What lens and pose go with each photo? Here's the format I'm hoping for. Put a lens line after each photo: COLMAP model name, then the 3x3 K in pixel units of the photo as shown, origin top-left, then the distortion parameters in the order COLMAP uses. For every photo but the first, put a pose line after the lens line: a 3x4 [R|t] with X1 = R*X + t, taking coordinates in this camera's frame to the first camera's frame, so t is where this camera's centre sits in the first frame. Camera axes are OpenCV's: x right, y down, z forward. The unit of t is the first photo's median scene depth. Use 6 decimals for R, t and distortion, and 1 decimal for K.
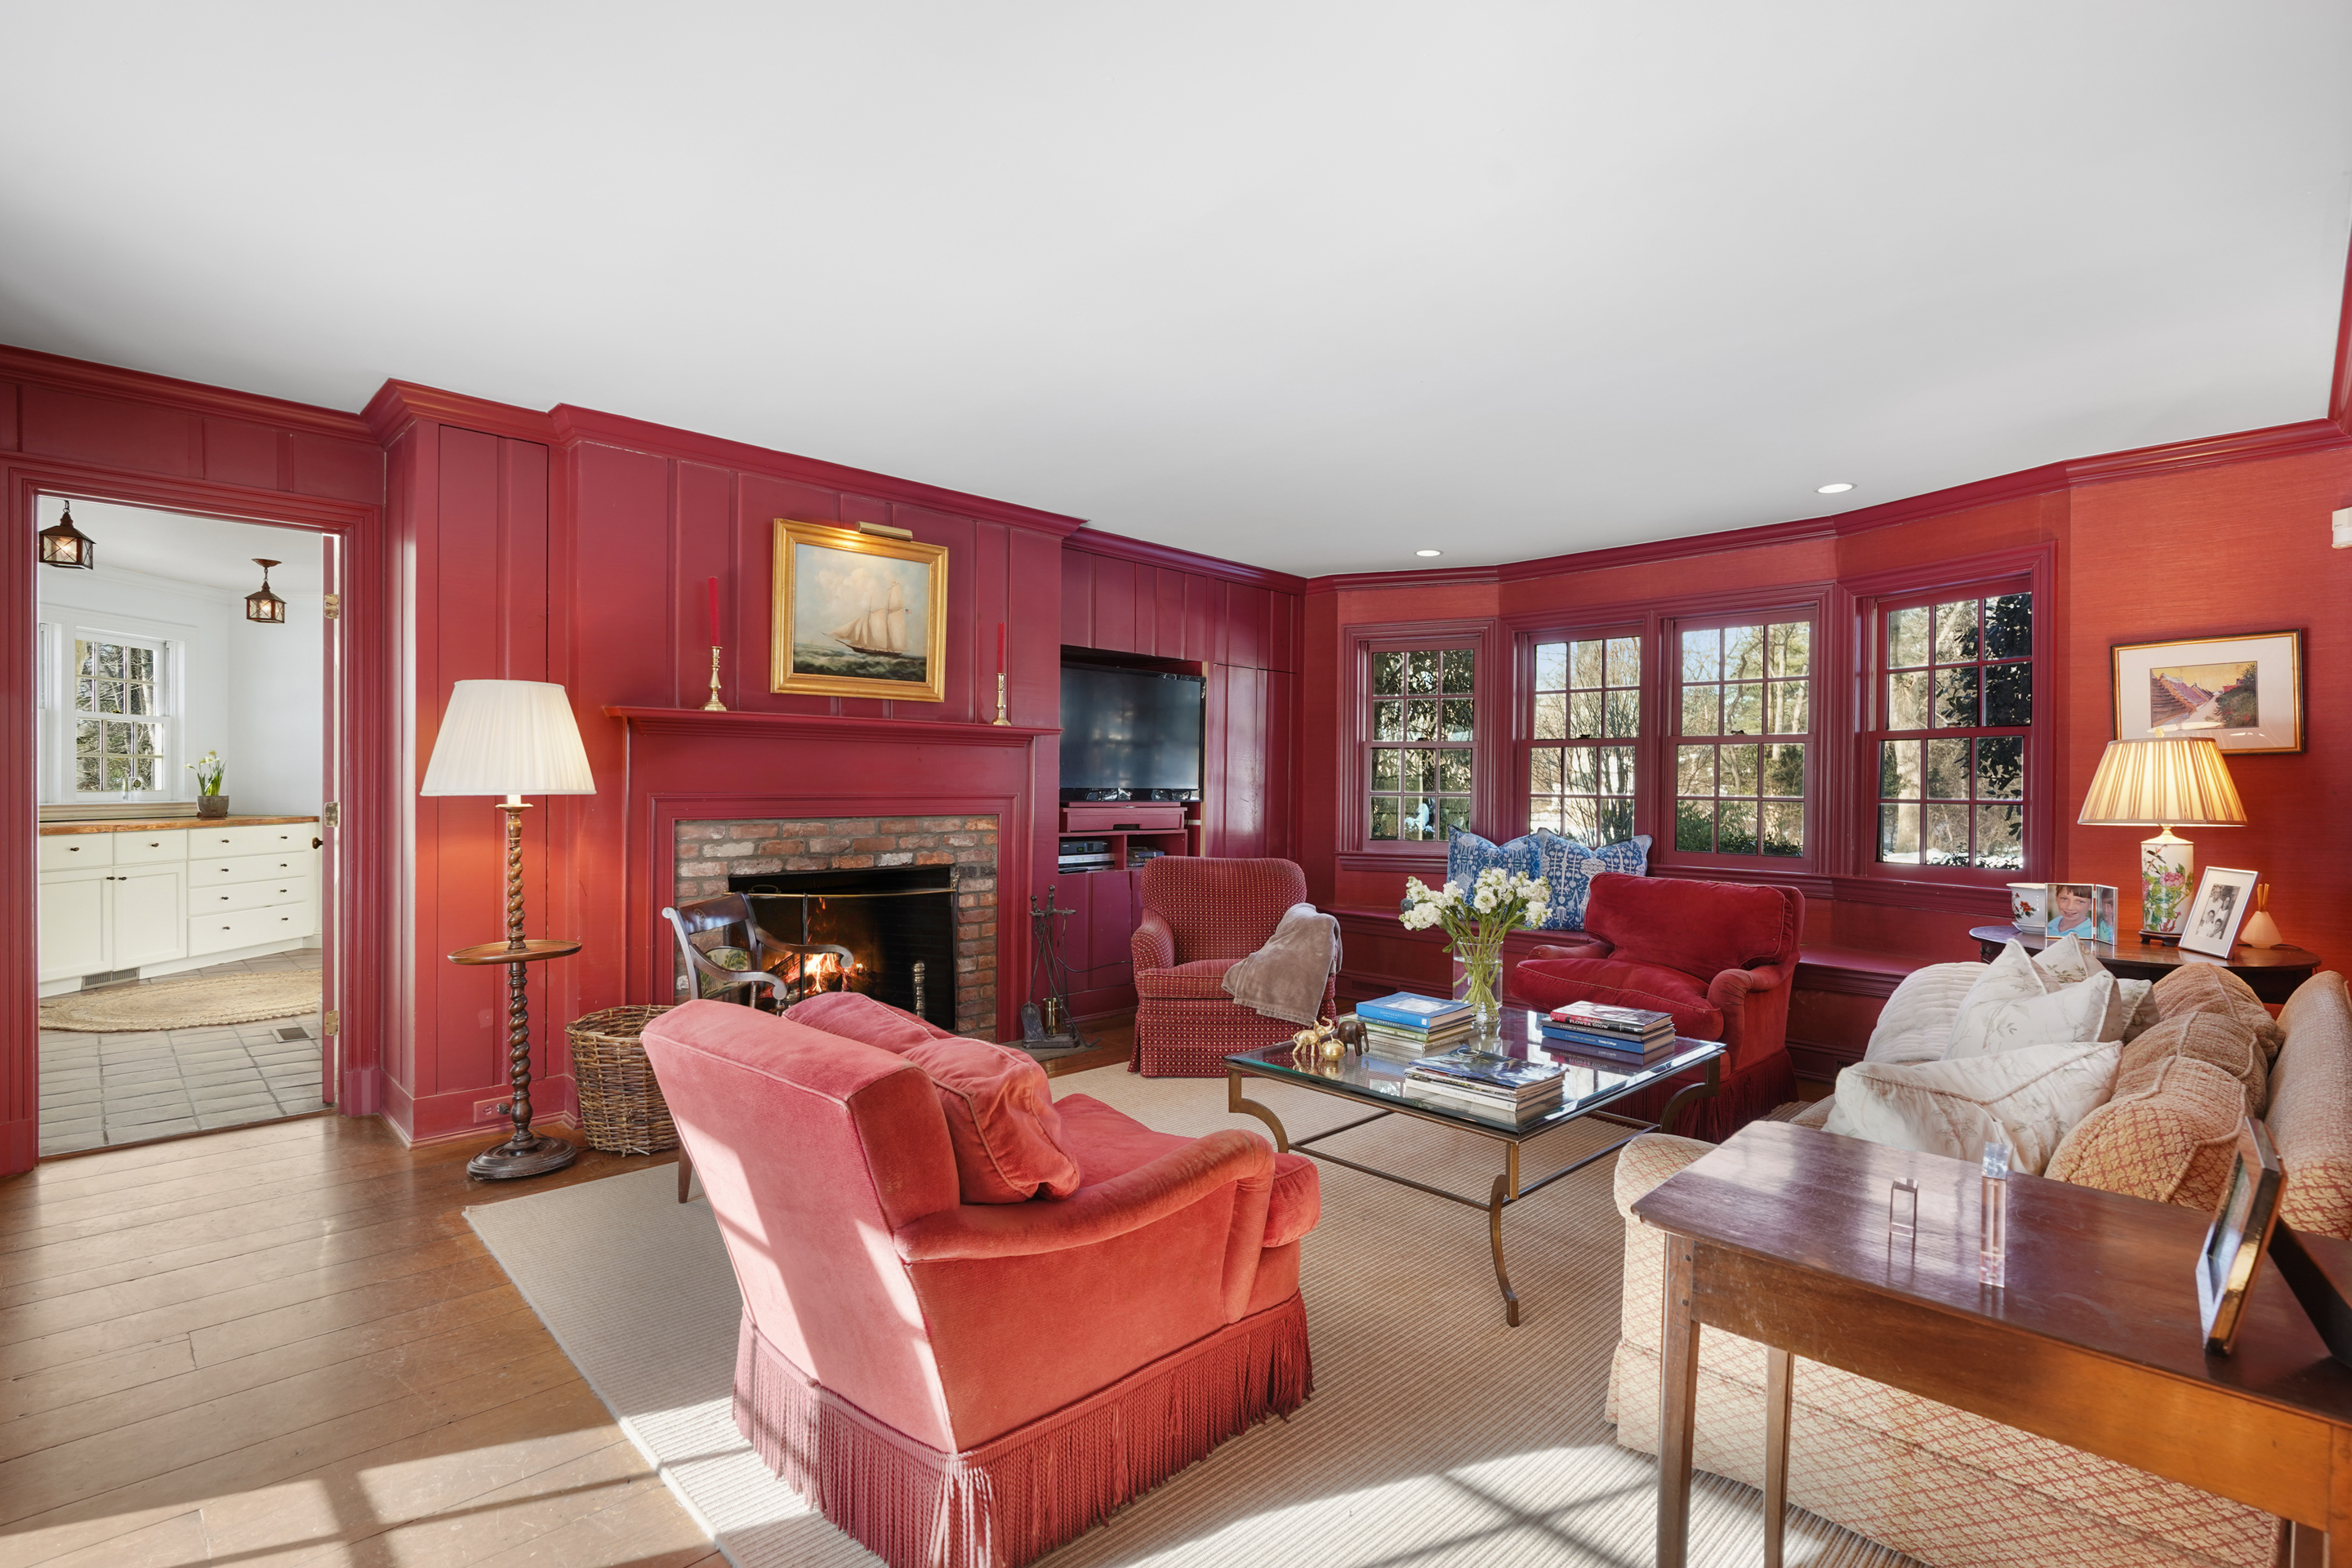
lens RADIAL K [[1093.4, 0, 1171.5], [0, 1093.4, 781.4], [0, 0, 1]] dist [-0.017131, -0.000896]
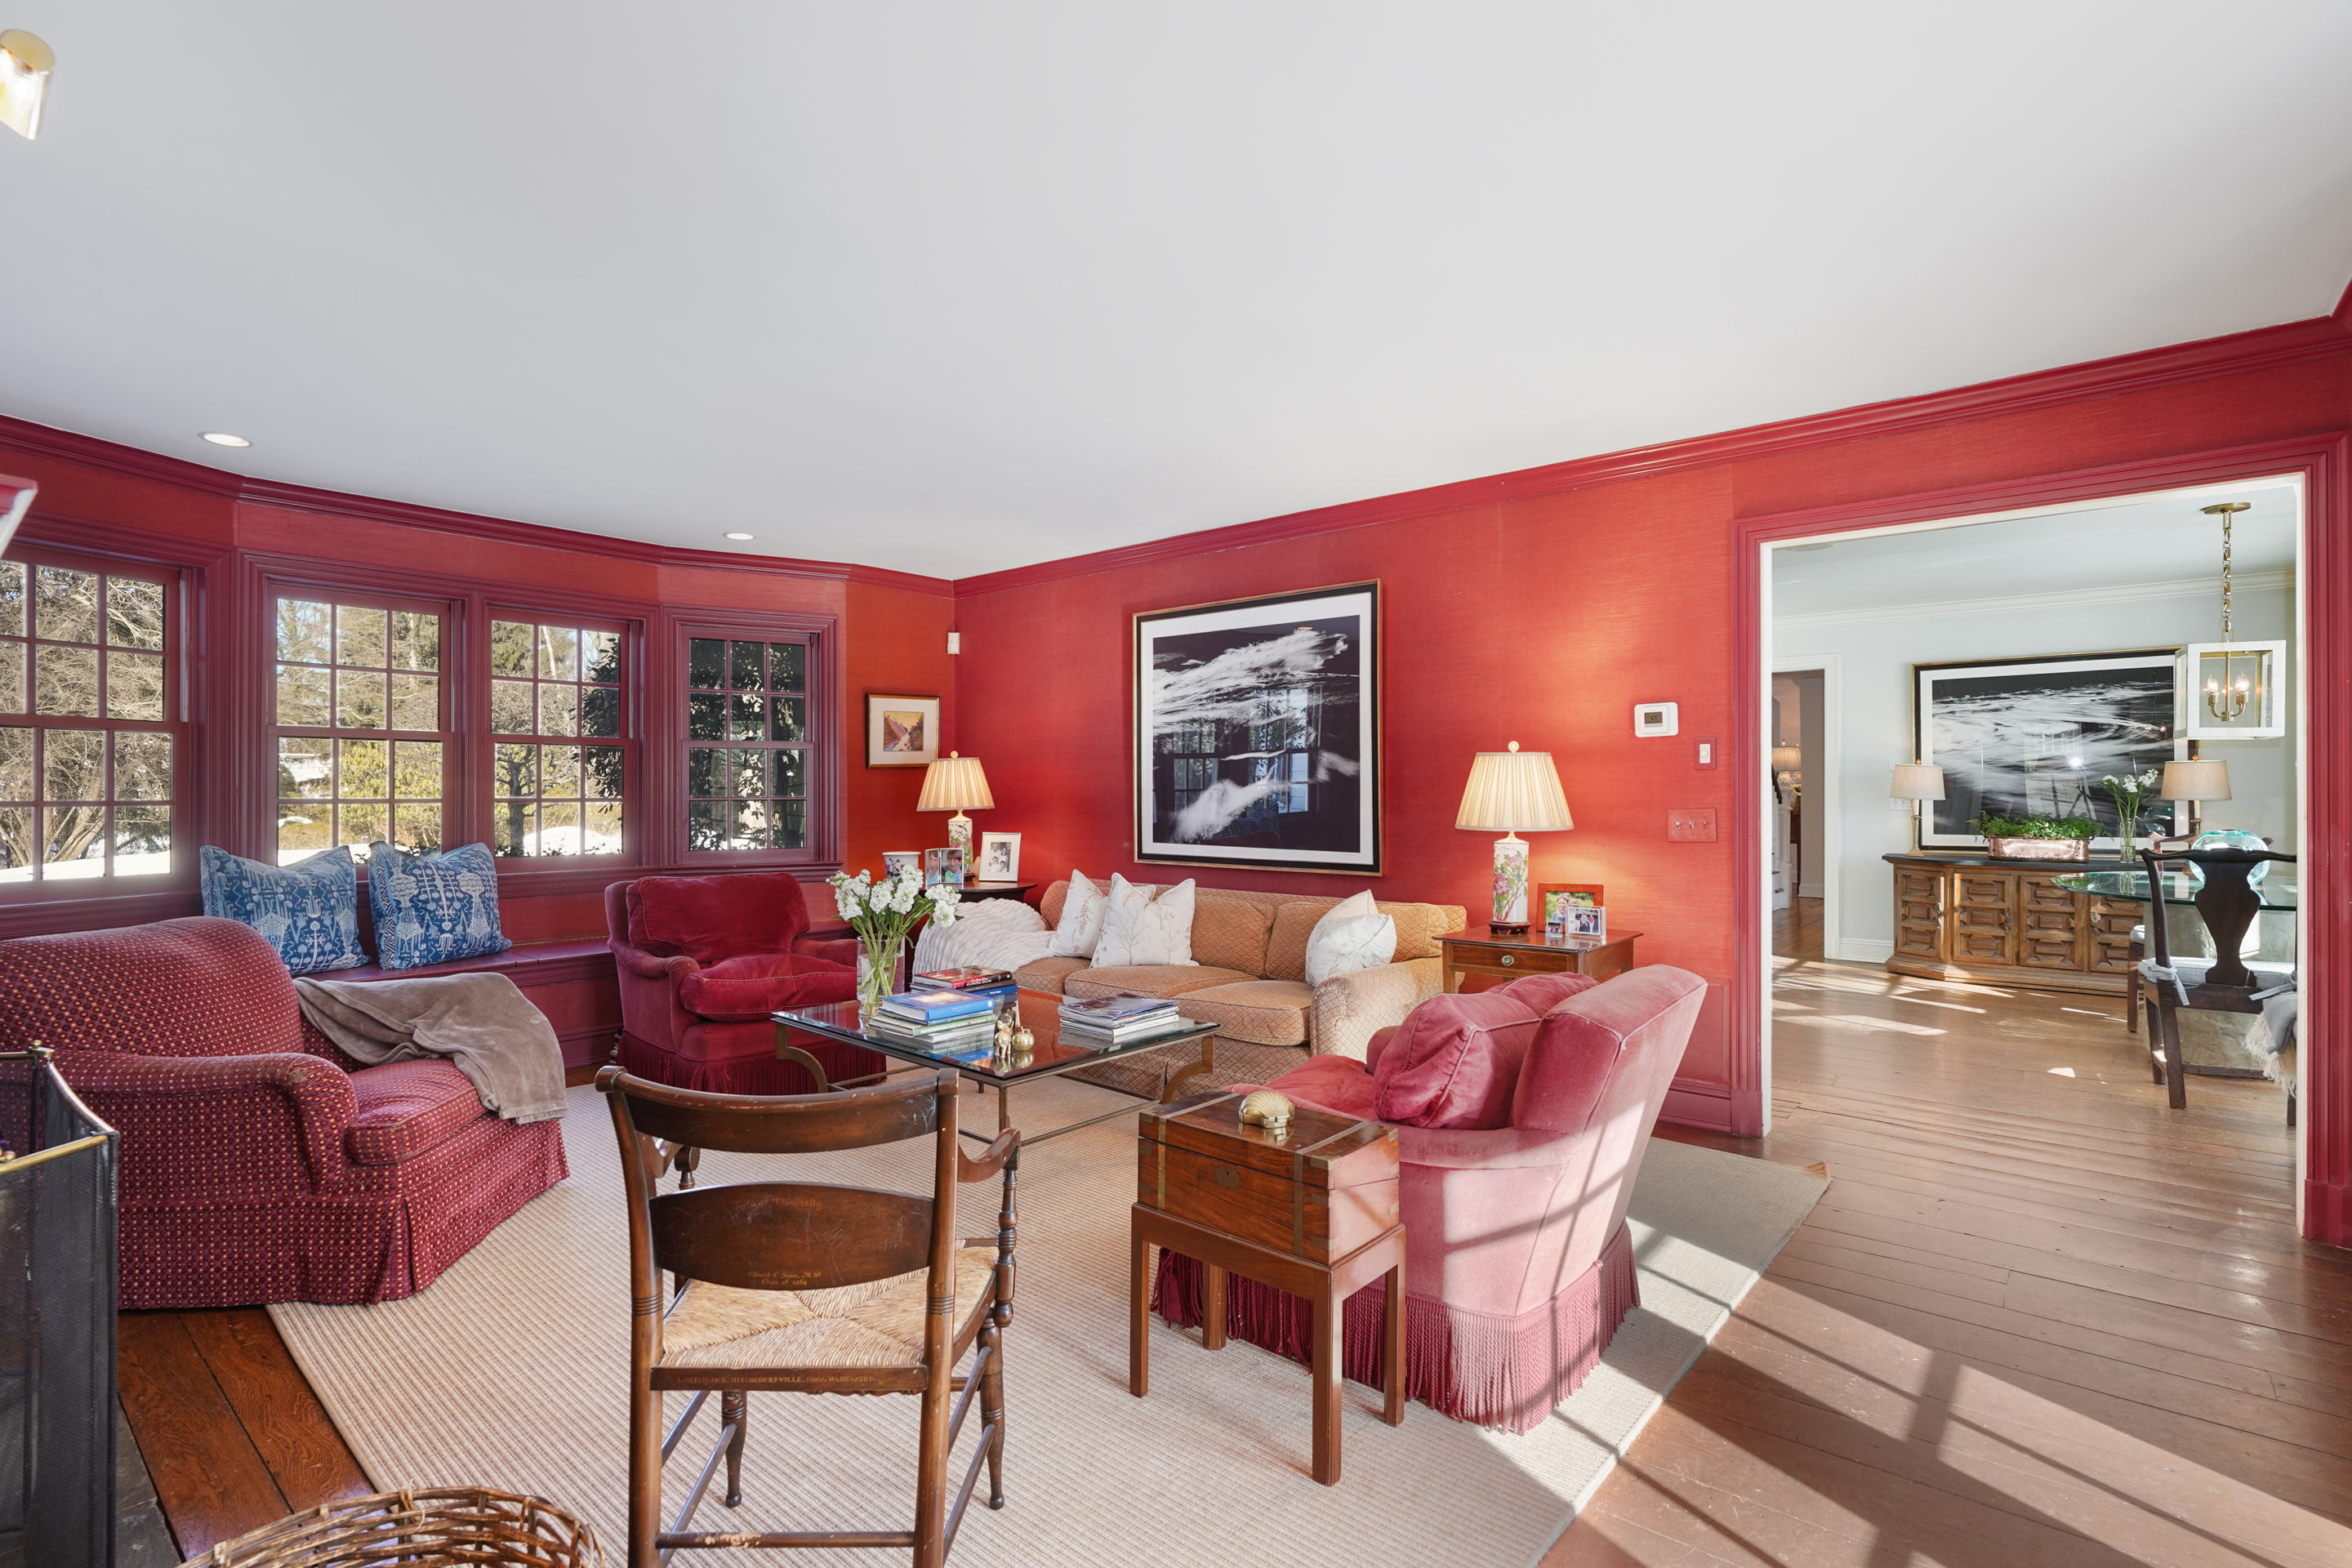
lens RADIAL K [[1093.4, 0, 1176.2], [0, 1093.4, 787.2], [0, 0, 1]] dist [-0.017131, -0.000896]
pose [[-0.082580, 0.001584, 0.996583, -0.712061], [0.000100, 0.999999, -0.001581, 0.007640], [-0.996584, -0.000031, -0.082580, 0.734160]]
